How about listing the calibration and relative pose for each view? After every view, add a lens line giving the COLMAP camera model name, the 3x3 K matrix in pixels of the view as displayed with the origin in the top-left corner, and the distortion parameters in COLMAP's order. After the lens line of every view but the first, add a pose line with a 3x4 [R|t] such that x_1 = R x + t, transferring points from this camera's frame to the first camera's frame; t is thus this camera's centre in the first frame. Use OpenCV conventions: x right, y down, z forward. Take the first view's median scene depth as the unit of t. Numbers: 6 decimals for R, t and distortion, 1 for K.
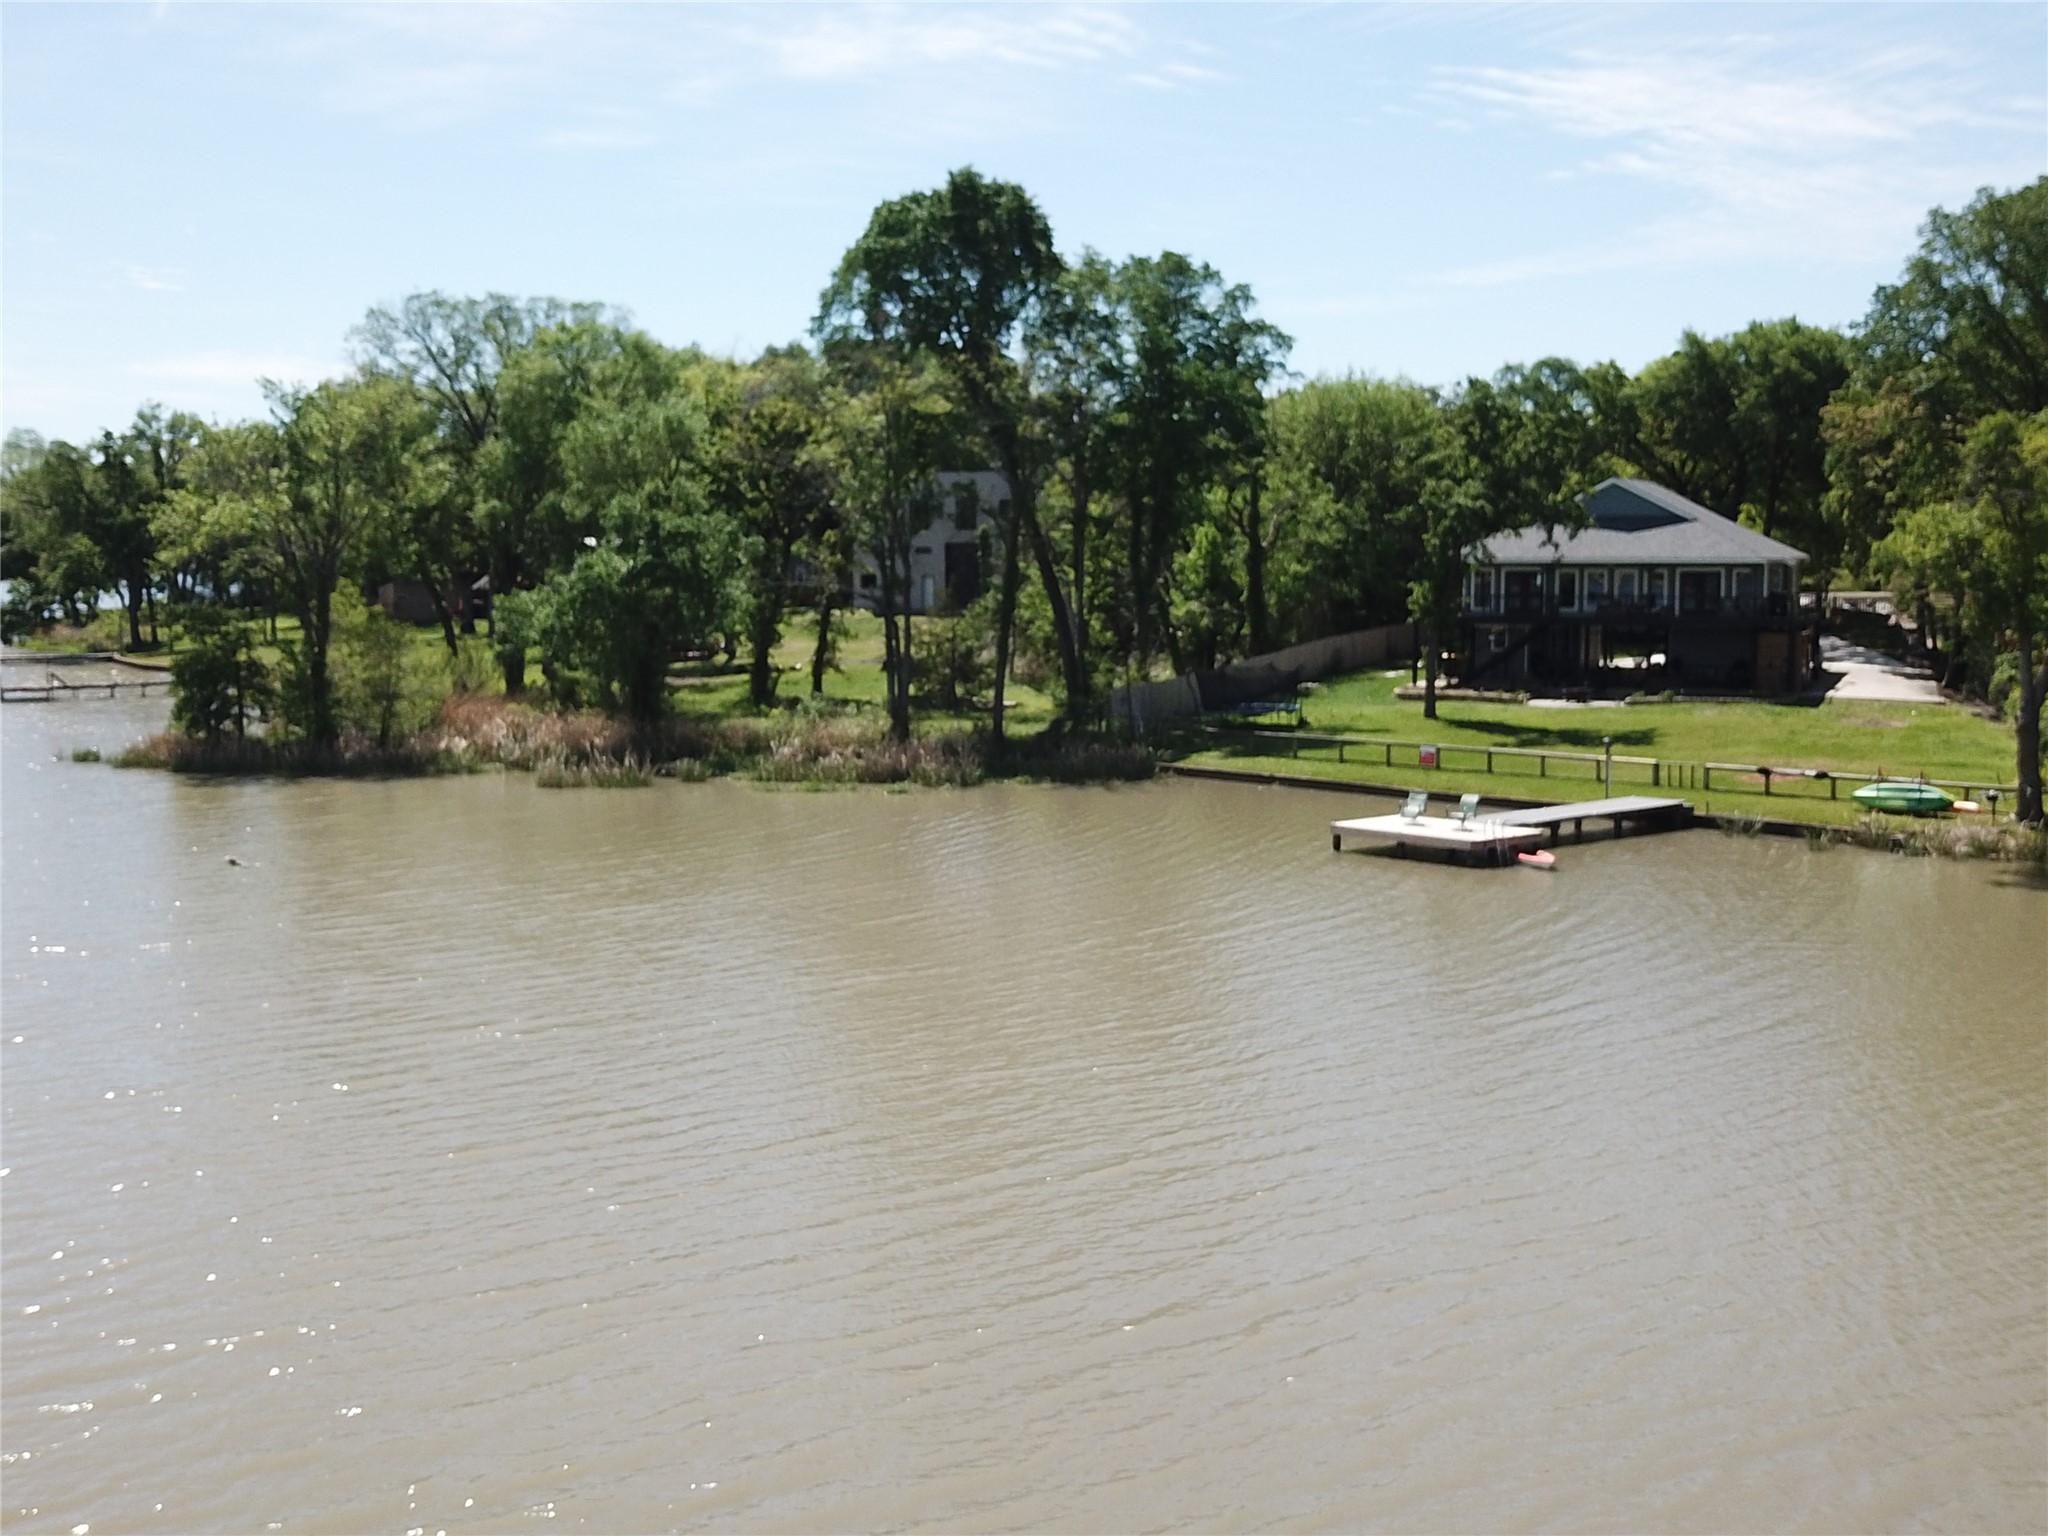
lens RADIAL K [[3230.8, 0, 1024.0], [0, 3230.8, 768.0], [0, 0, 1]] dist [0.292228, -1.888907]
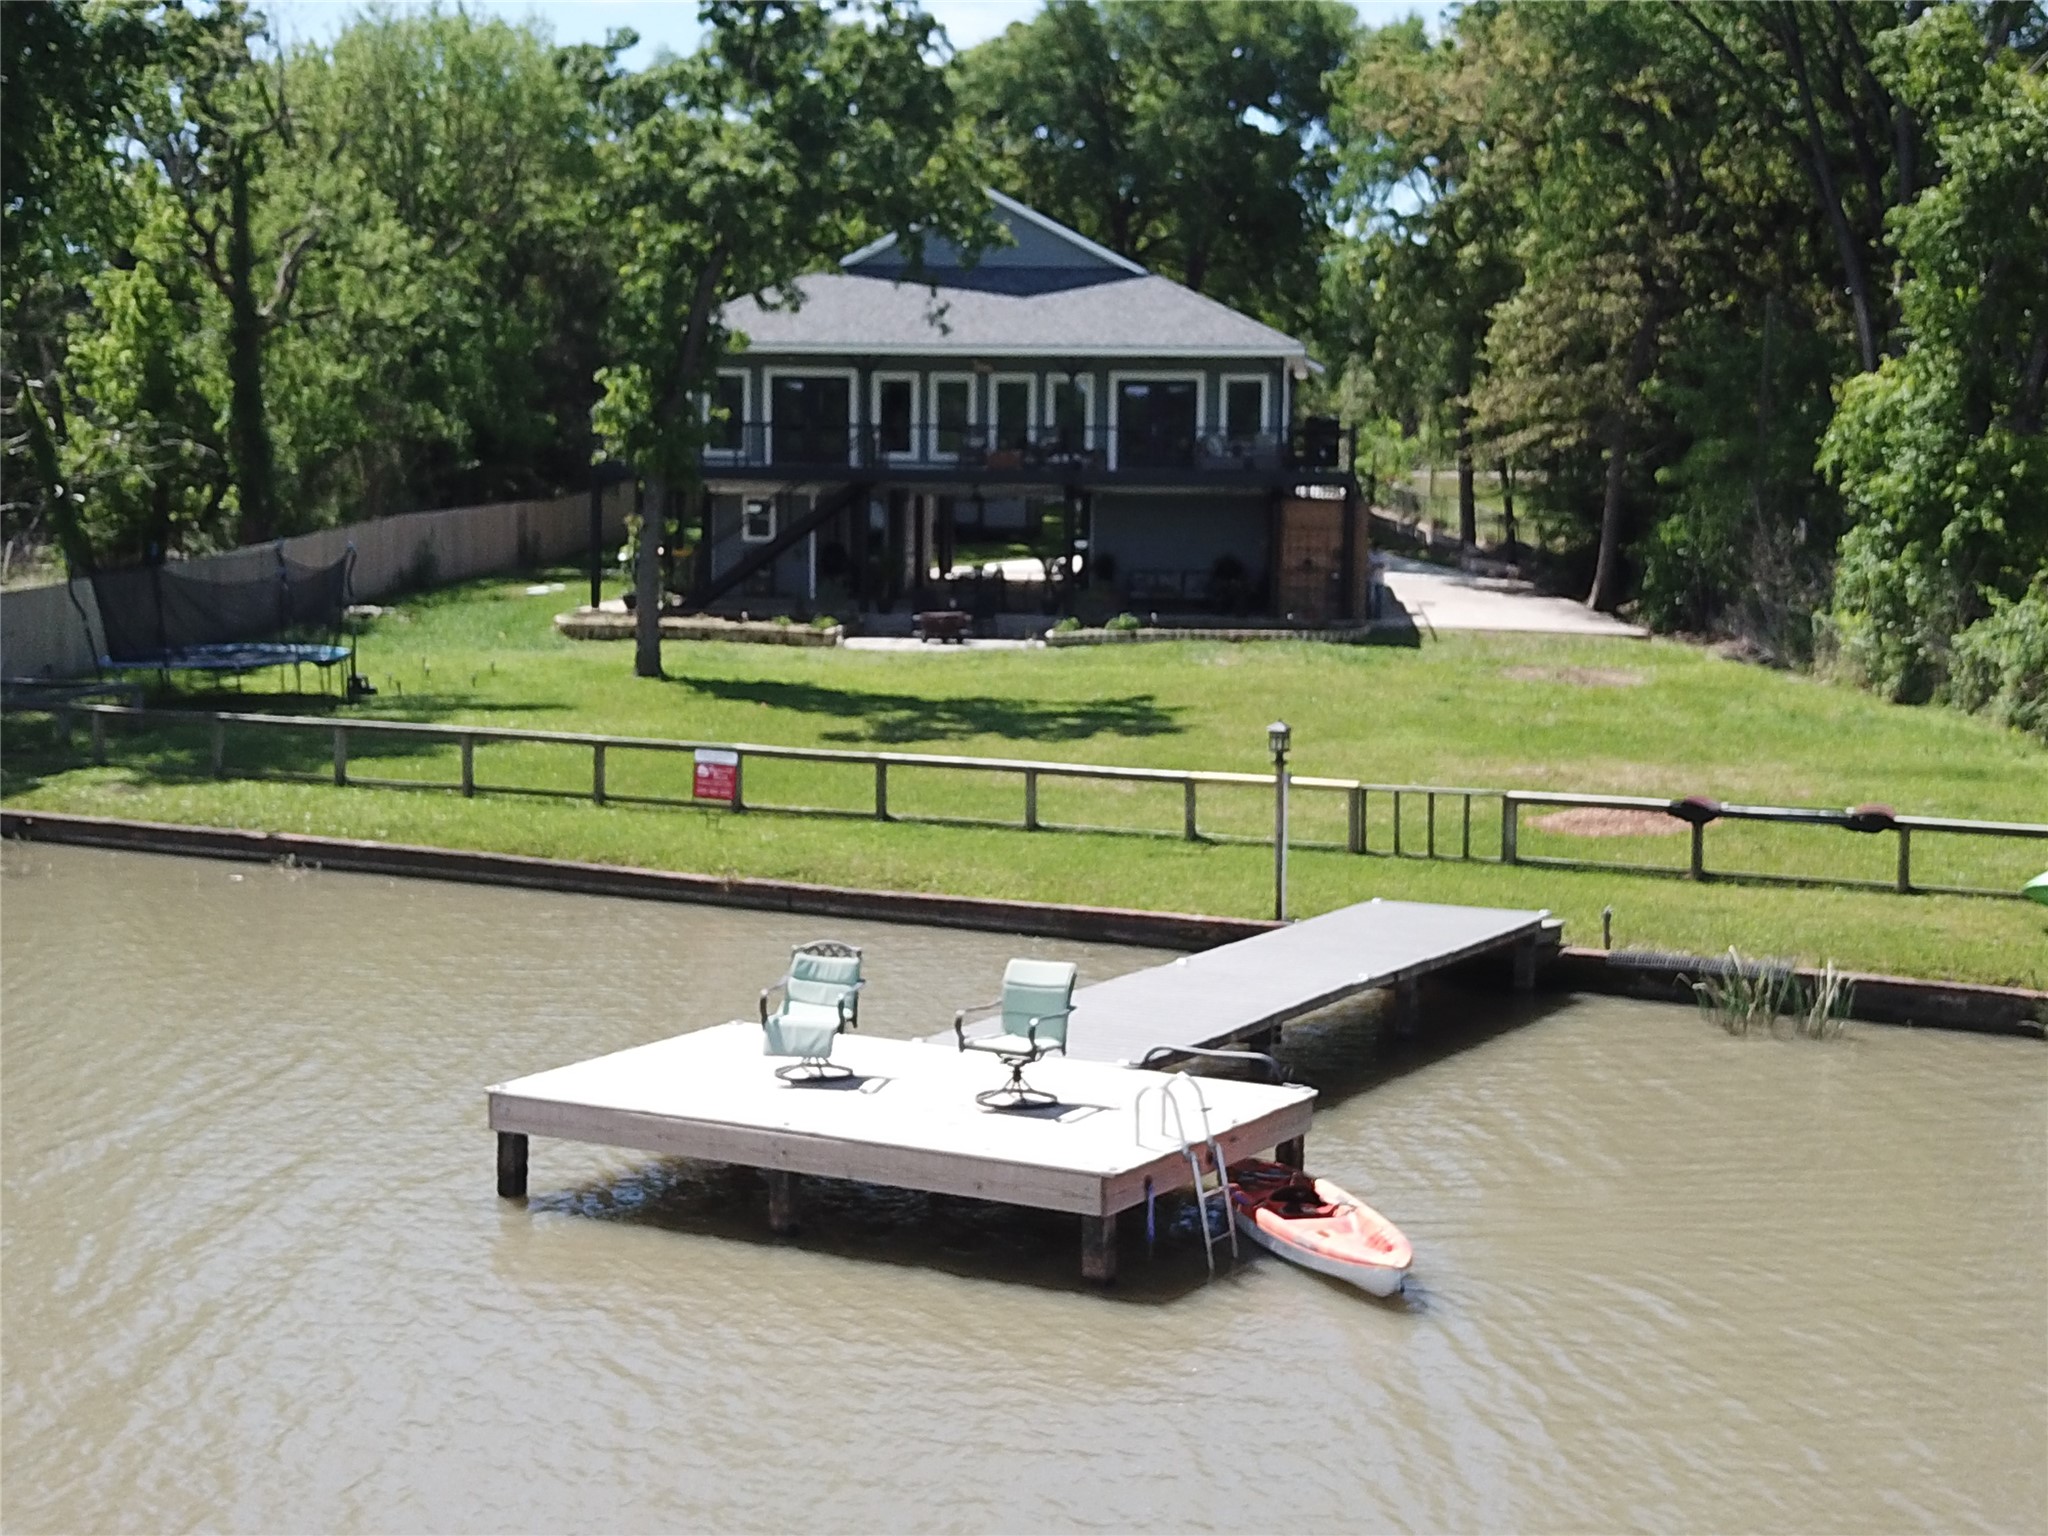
lens RADIAL K [[3230.8, 0, 1024.0], [0, 3230.8, 768.0], [0, 0, 1]] dist [0.292228, -1.888907]
pose [[0.958352, -0.018037, 0.285020, 0.045499], [0.015489, 0.999817, 0.011191, -0.006748], [-0.285170, -0.006310, 0.958456, 0.536590]]
